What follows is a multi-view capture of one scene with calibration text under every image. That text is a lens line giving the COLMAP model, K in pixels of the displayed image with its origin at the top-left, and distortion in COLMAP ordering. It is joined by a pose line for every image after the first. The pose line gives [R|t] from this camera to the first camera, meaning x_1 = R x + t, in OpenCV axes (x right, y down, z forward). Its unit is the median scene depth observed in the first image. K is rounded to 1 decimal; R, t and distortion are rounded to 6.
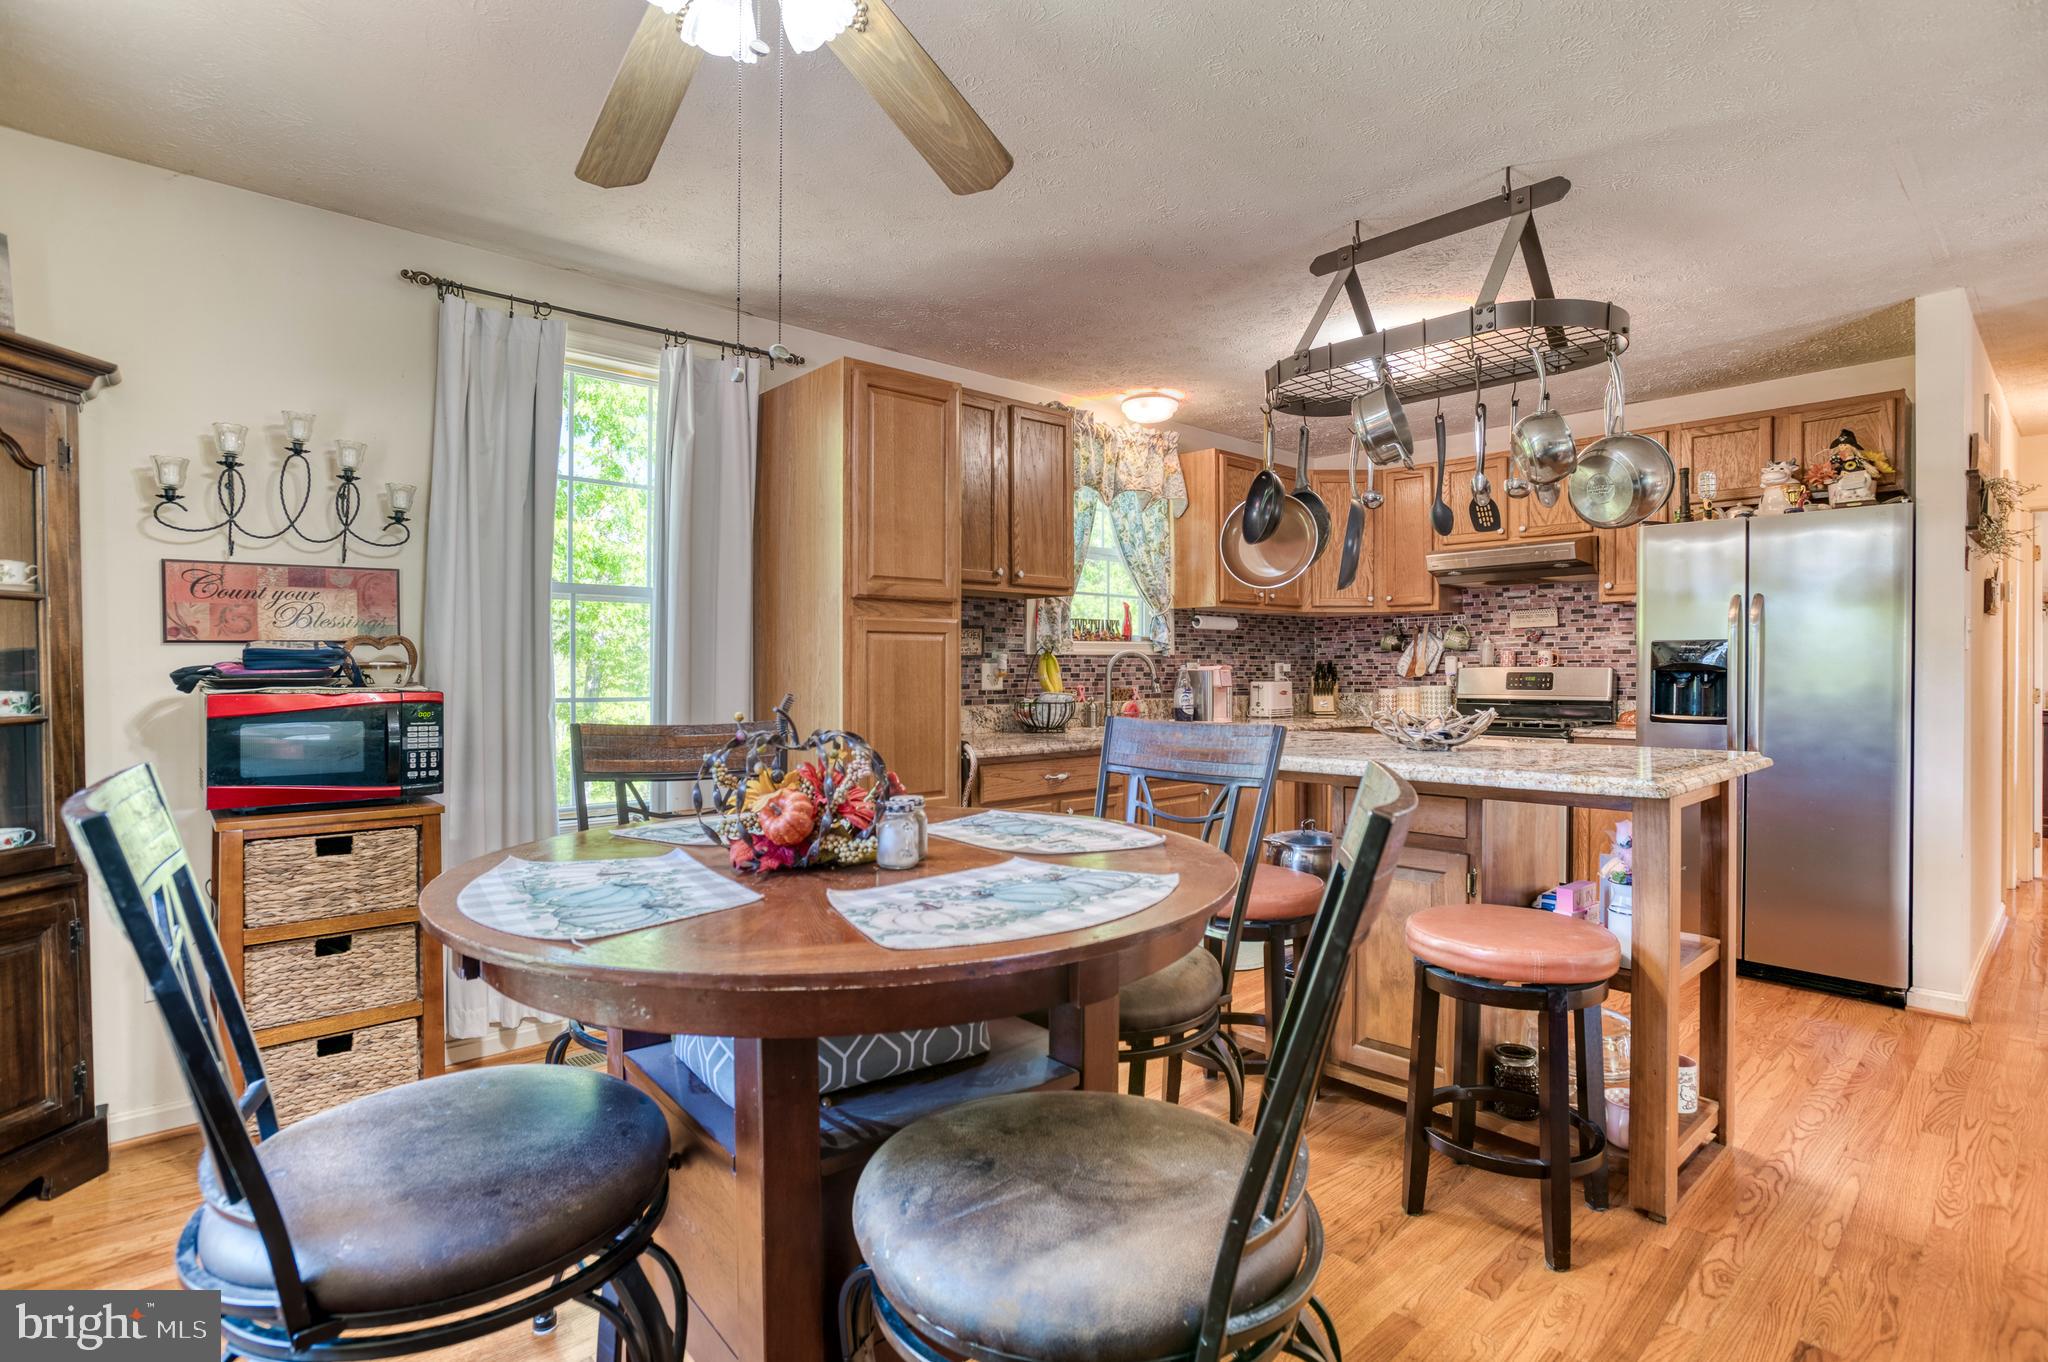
lens RADIAL K [[1005.5, 0, 1024.0], [0, 1005.5, 681.0], [0, 0, 1]] dist [-0.004432, 0.000148]
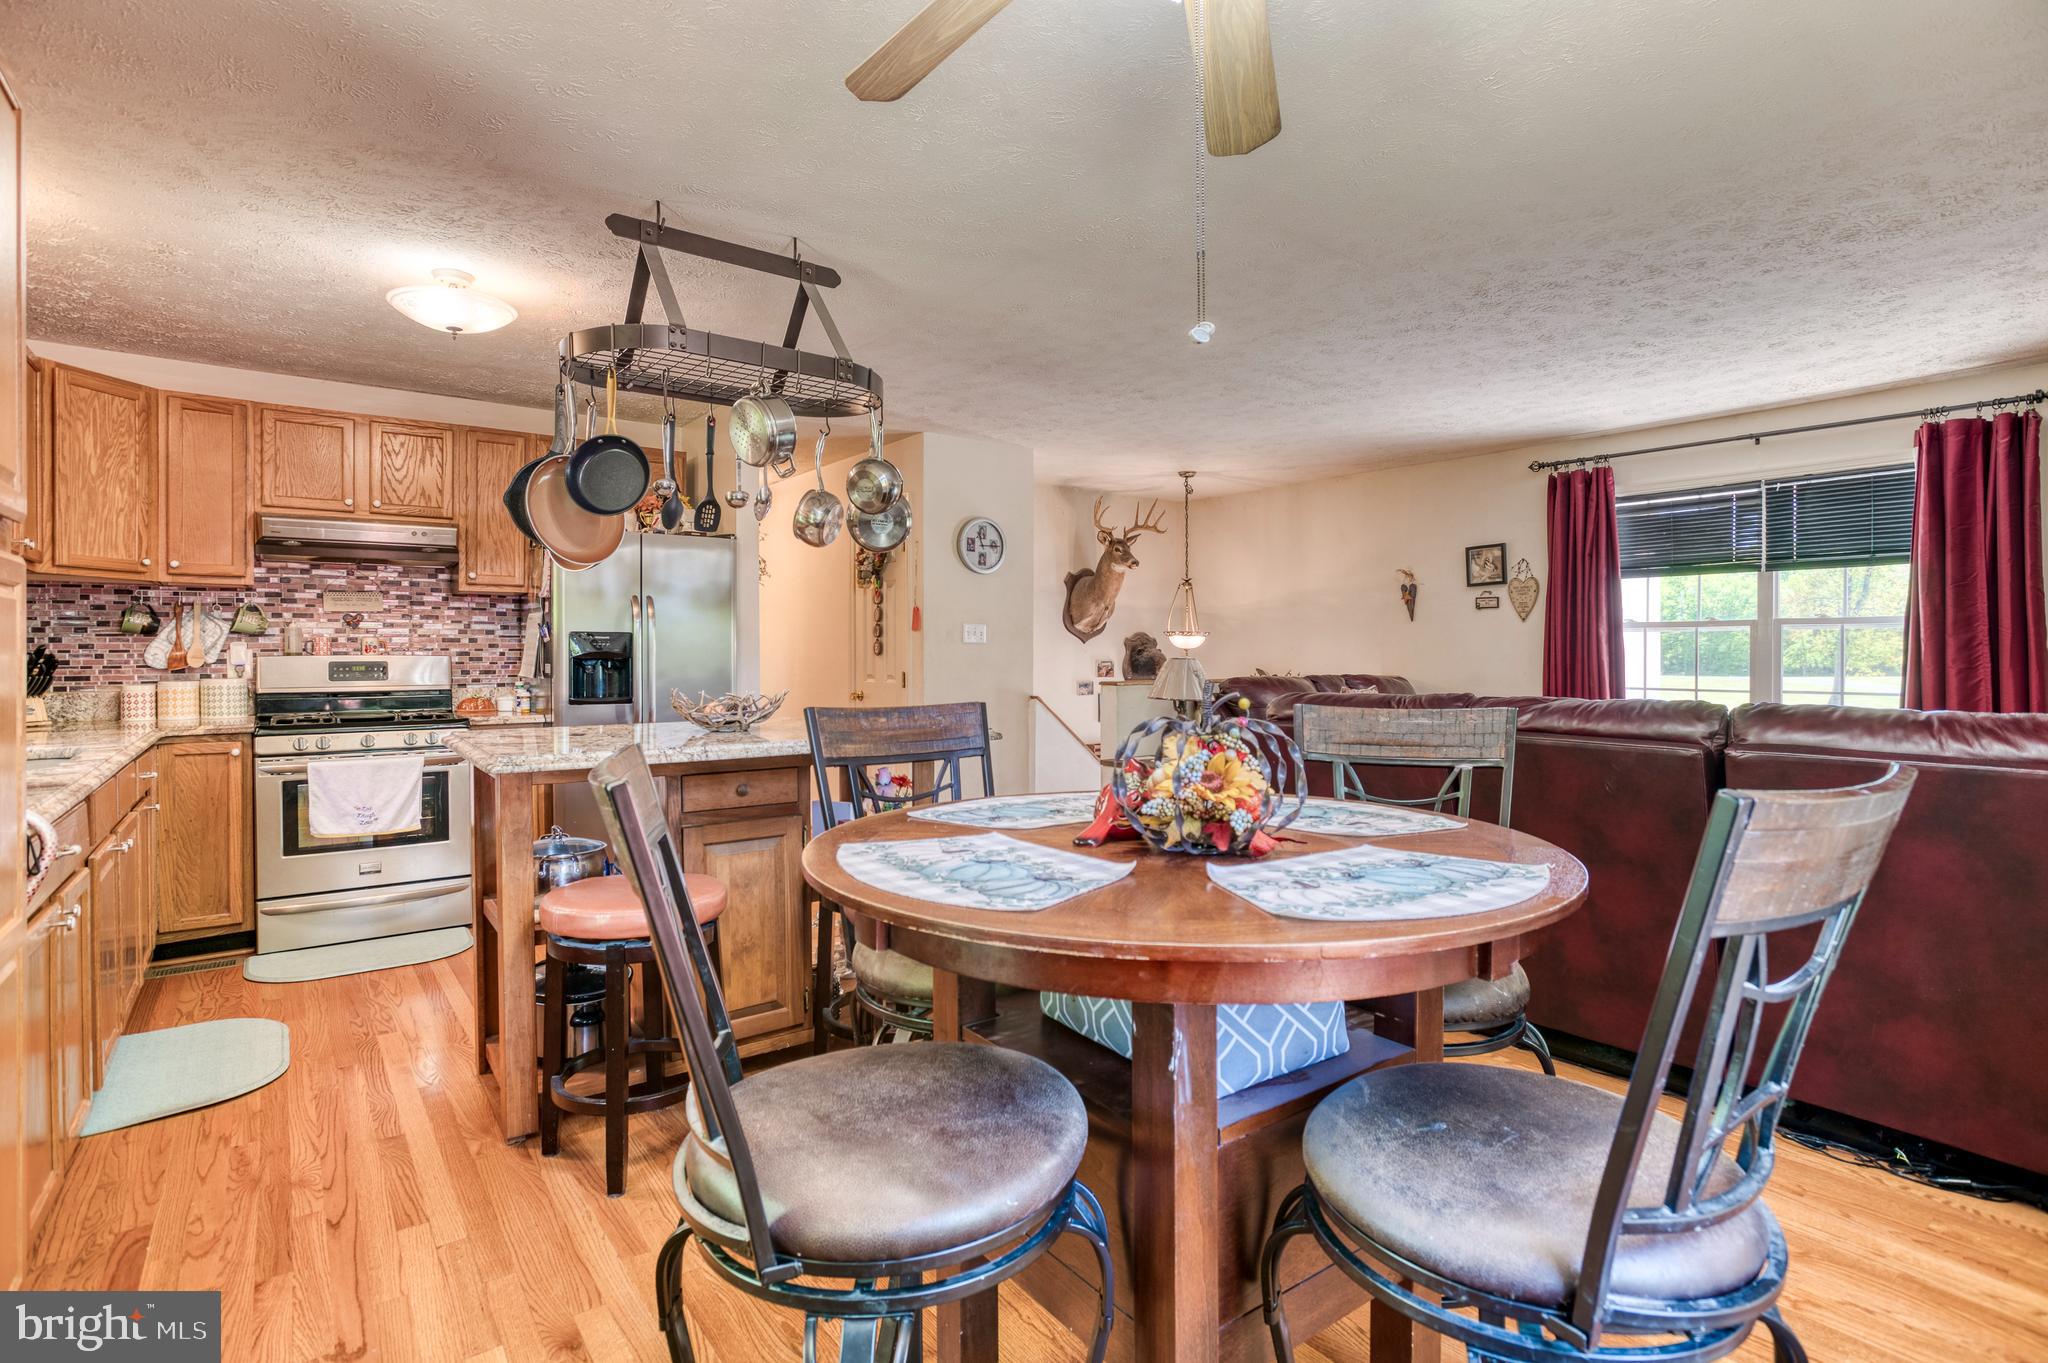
lens RADIAL K [[1025.3, 0, 1034.4], [0, 1025.3, 660.0], [0, 0, 1]] dist [-0.050877, 0.023717]
pose [[0.076520, -0.004146, 0.997059, -0.363450], [0.015099, 0.999882, 0.002999, -0.003181], [-0.996954, 0.014825, 0.076573, 0.321420]]
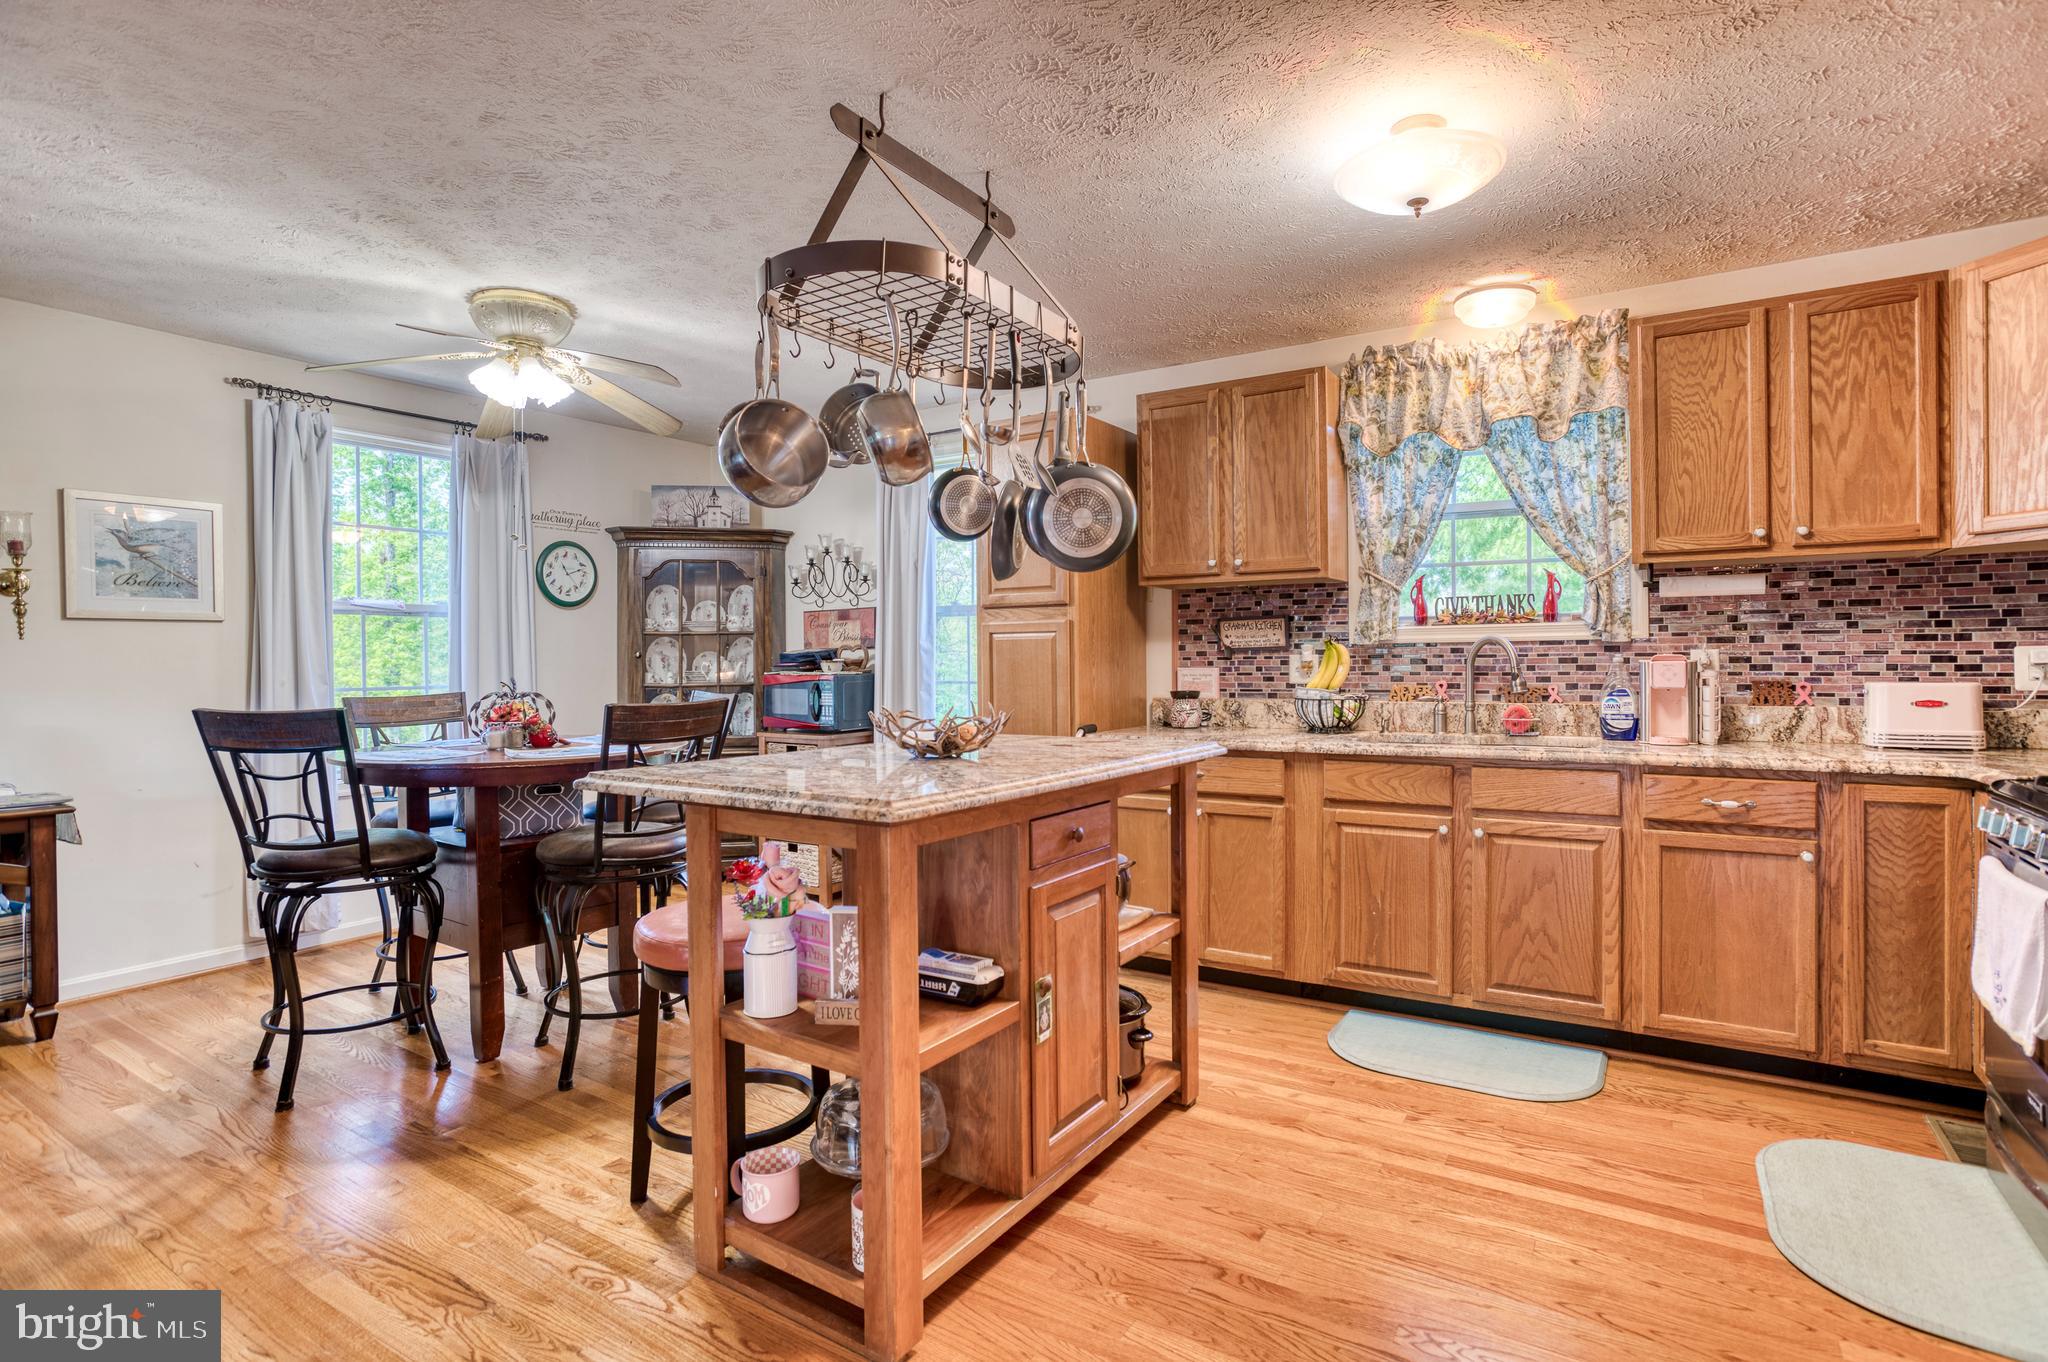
lens RADIAL K [[1020.8, 0, 1021.1], [0, 1020.8, 646.6], [0, 0, 1]] dist [-0.000519, 0.024028]
pose [[0.276799, -0.011434, -0.960860, 0.710367], [-0.003920, 0.999907, -0.013028, -0.010501], [0.960920, 0.007373, 0.276728, 0.436823]]
